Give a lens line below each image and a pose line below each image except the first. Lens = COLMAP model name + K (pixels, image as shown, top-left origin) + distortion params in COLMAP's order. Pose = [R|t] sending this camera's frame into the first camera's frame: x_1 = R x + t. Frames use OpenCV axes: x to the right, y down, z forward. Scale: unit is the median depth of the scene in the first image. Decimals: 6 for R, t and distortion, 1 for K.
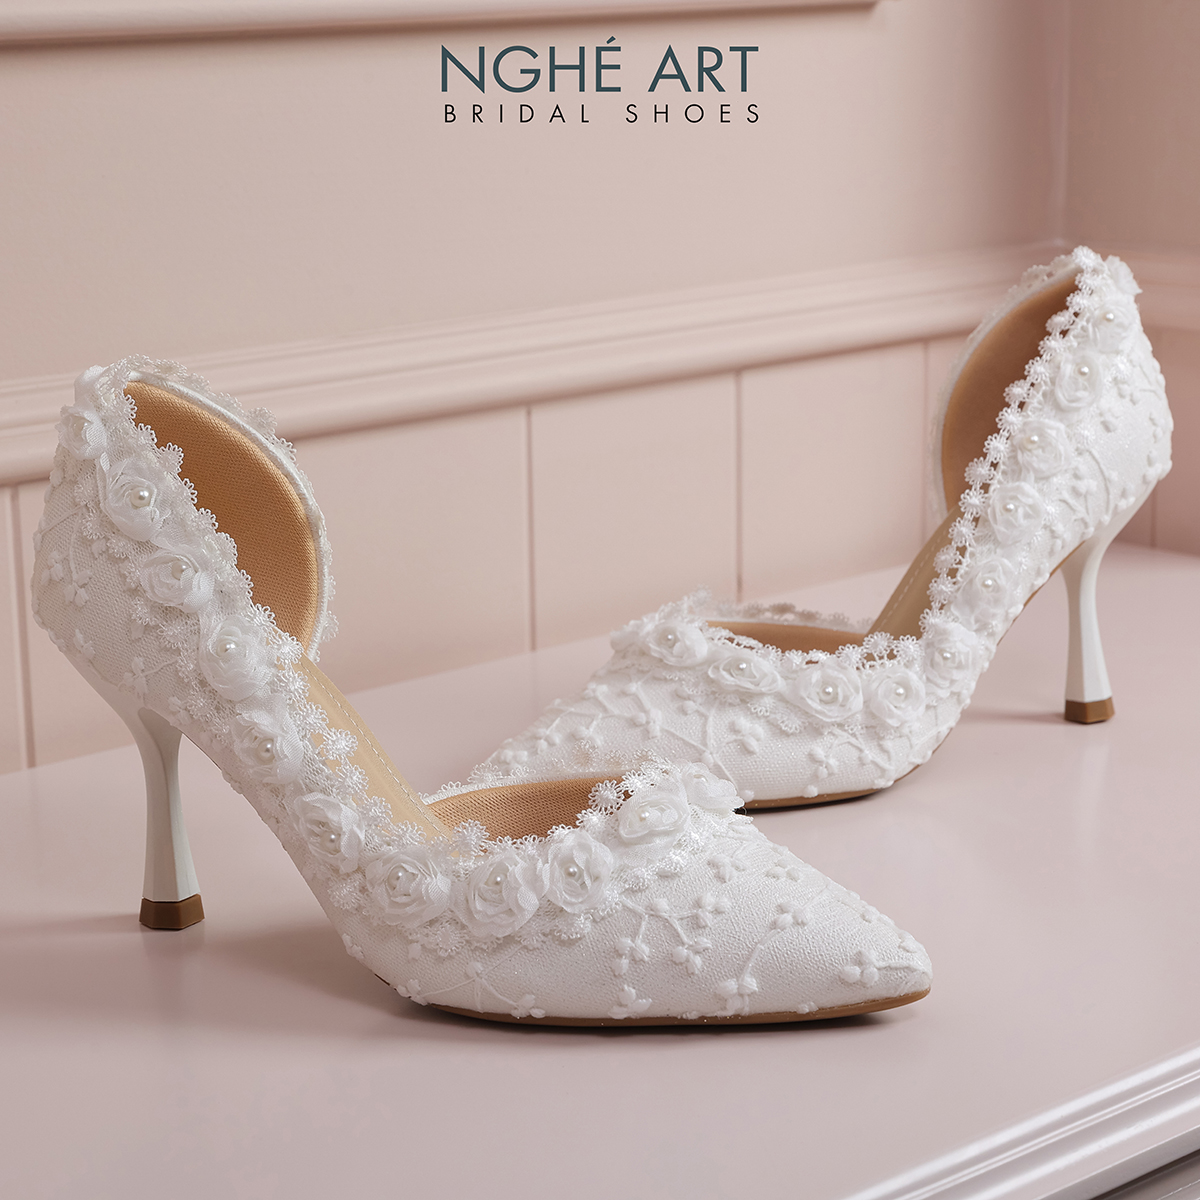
lens RADIAL K [[2906.3, 0, 619.8], [0, 2906.3, 600.1], [0, 0, 1]] dist [0.028763, 0.050384]
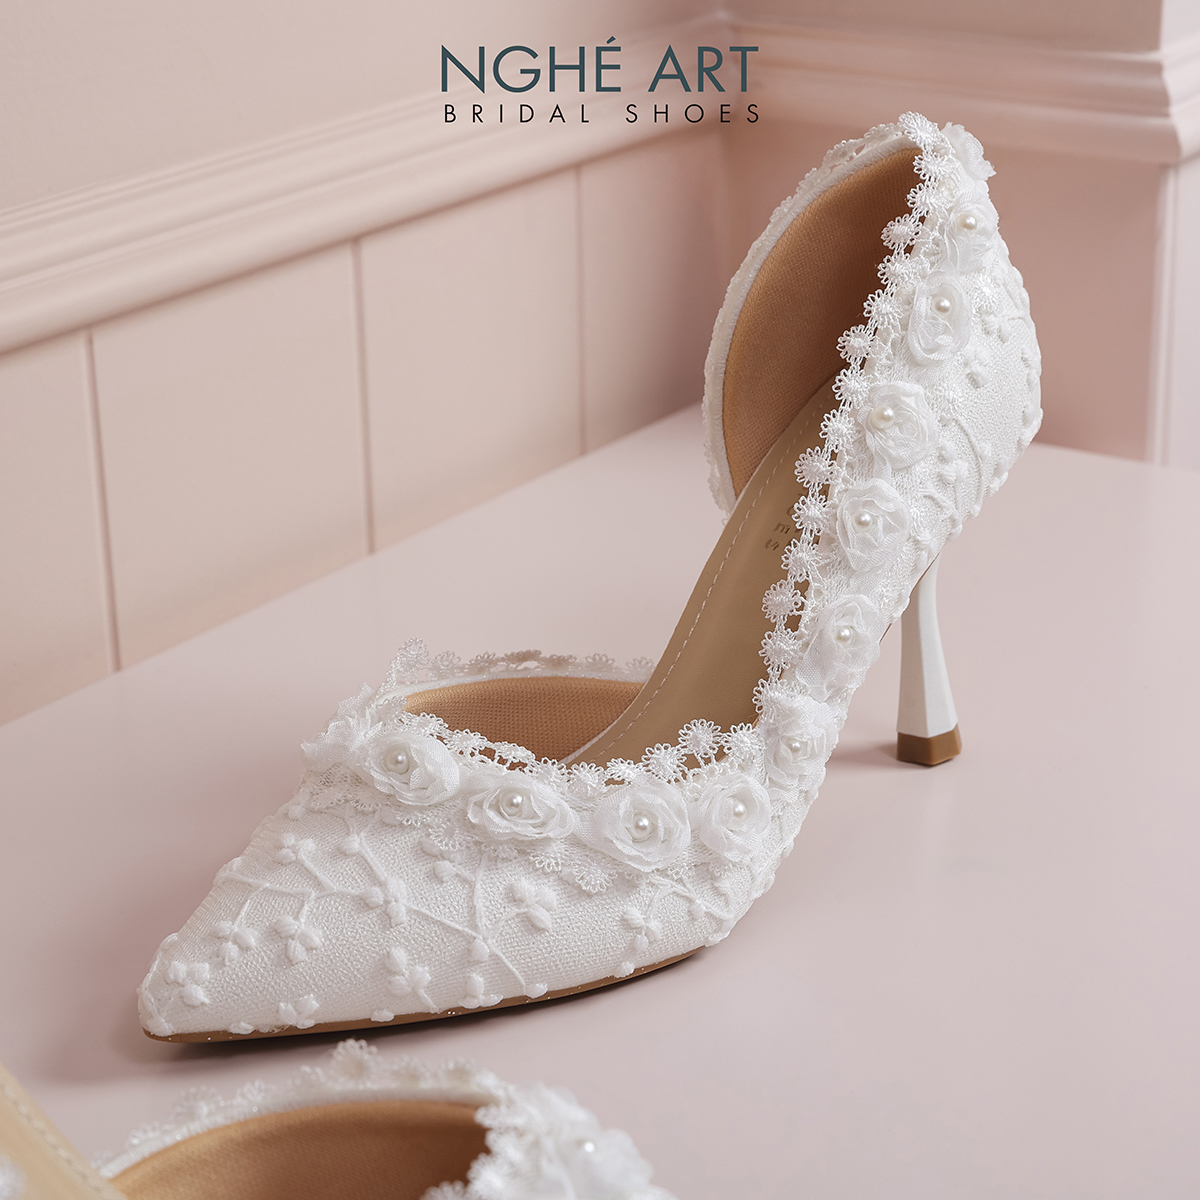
lens RADIAL K [[2906.3, 0, 619.8], [0, 2906.3, 600.1], [0, 0, 1]] dist [0.028763, 0.050384]
pose [[0.975130, -0.081820, 0.205978, -0.068185], [0.052619, 0.988256, 0.143459, -0.116216], [-0.215297, -0.129053, 0.967984, 0.338929]]
